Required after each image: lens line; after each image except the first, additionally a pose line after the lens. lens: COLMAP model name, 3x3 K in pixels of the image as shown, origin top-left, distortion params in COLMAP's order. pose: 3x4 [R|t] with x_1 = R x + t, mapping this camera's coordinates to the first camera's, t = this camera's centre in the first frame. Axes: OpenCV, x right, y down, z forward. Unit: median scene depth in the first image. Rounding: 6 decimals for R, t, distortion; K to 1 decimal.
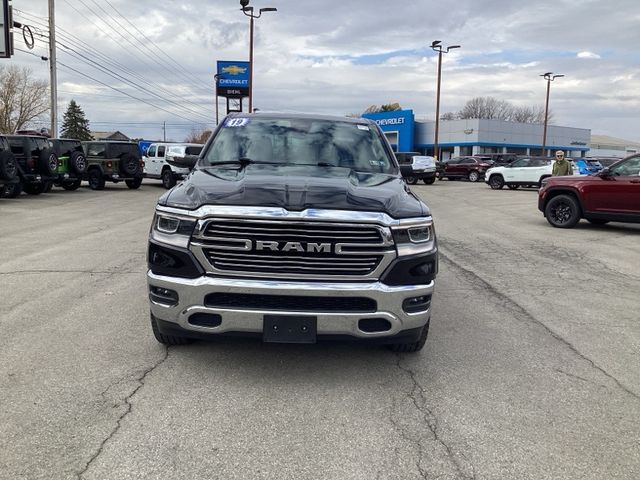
lens RADIAL K [[577.5, 0, 321.7], [0, 577.5, 242.2], [0, 0, 1]] dist [0.102663, -0.192847]
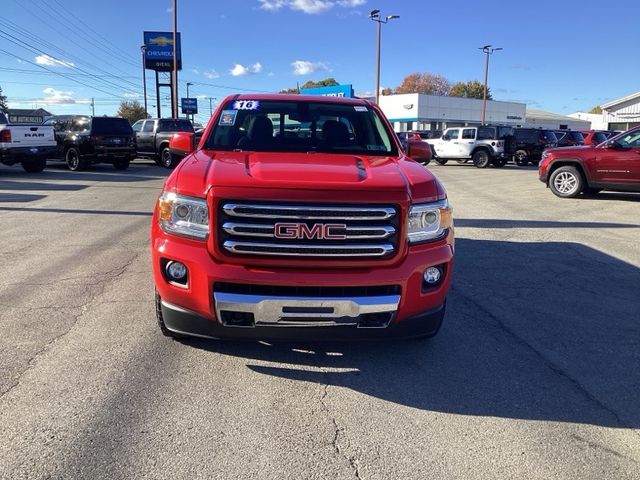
lens RADIAL K [[583.6, 0, 319.3], [0, 583.6, 225.8], [0, 0, 1]] dist [0.058248, -0.007676]
pose [[0.995270, -0.023656, 0.094222, 0.006038], [0.022726, 0.999682, 0.010932, -0.003454], [-0.094450, -0.008739, 0.995491, 0.037546]]
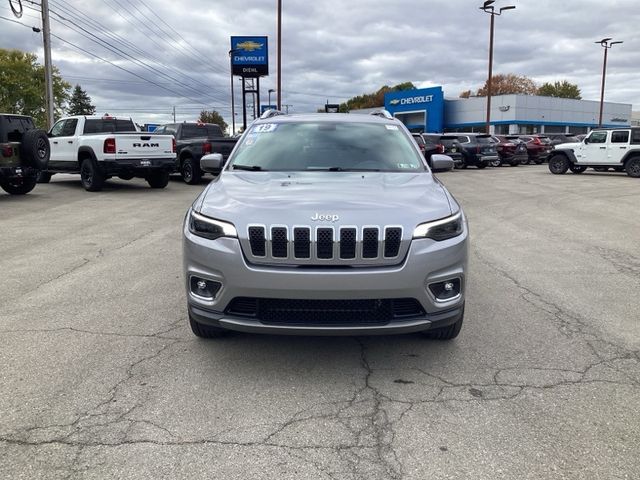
lens RADIAL K [[578.2, 0, 321.7], [0, 578.2, 246.5], [0, 0, 1]] dist [0.108894, -0.215668]
pose [[0.999646, -0.016946, -0.020523, -0.033062], [0.017623, 0.999290, 0.033296, -0.013972], [0.019944, -0.033646, 0.999235, 0.106234]]
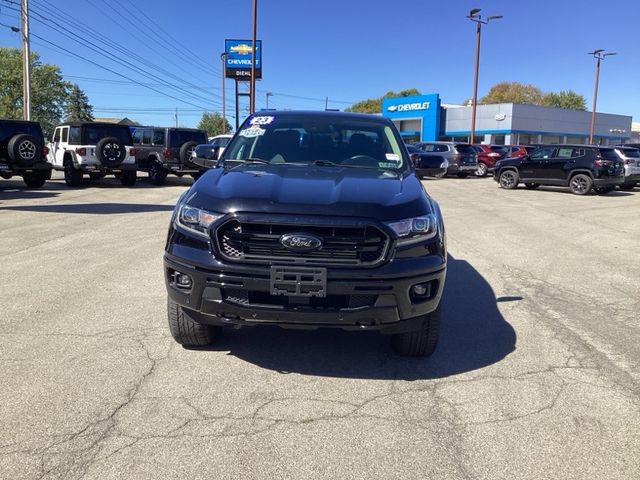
lens RADIAL K [[583.5, 0, 320.0], [0, 583.5, 240.0], [0, 0, 1]] dist [0.096395, -0.197386]
pose [[0.999489, 0.007891, -0.030961, -0.000355], [-0.007459, 0.999873, 0.014057, -0.015973], [0.031068, -0.013818, 0.999422, 0.111091]]
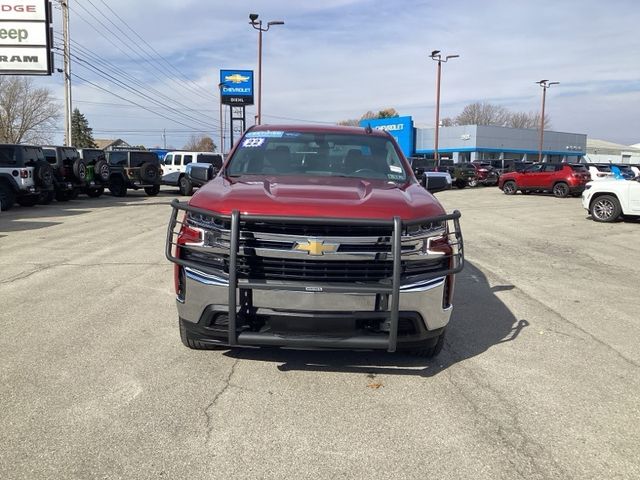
lens RADIAL K [[578.2, 0, 321.7], [0, 578.2, 246.5], [0, 0, 1]] dist [0.108894, -0.215668]
pose [[0.999970, -0.006719, 0.003891, -0.010984], [0.006729, 0.999974, -0.002617, 0.003403], [-0.003873, 0.002643, 0.999989, -0.031689]]
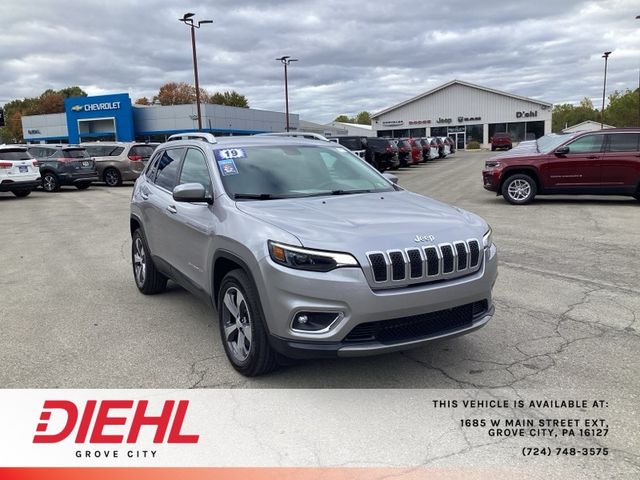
lens RADIAL K [[577.5, 0, 321.7], [0, 577.5, 242.2], [0, 0, 1]] dist [0.102663, -0.192847]
pose [[0.866195, -0.123117, 0.484303, -0.087947], [0.112552, 0.992338, 0.050965, -0.020644], [-0.486867, 0.010364, 0.873415, 0.116098]]
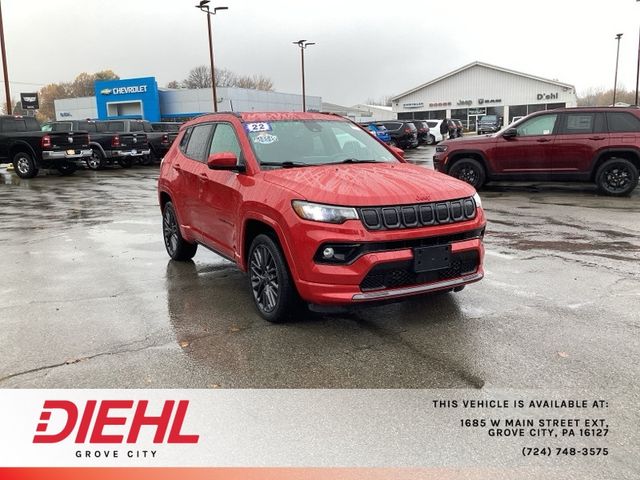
lens RADIAL K [[577.5, 0, 321.7], [0, 577.5, 242.2], [0, 0, 1]] dist [0.102663, -0.192847]
pose [[0.891366, -0.127897, 0.434867, -0.077912], [0.106195, 0.991591, 0.073961, -0.012362], [-0.440669, -0.019746, 0.897452, 0.070535]]
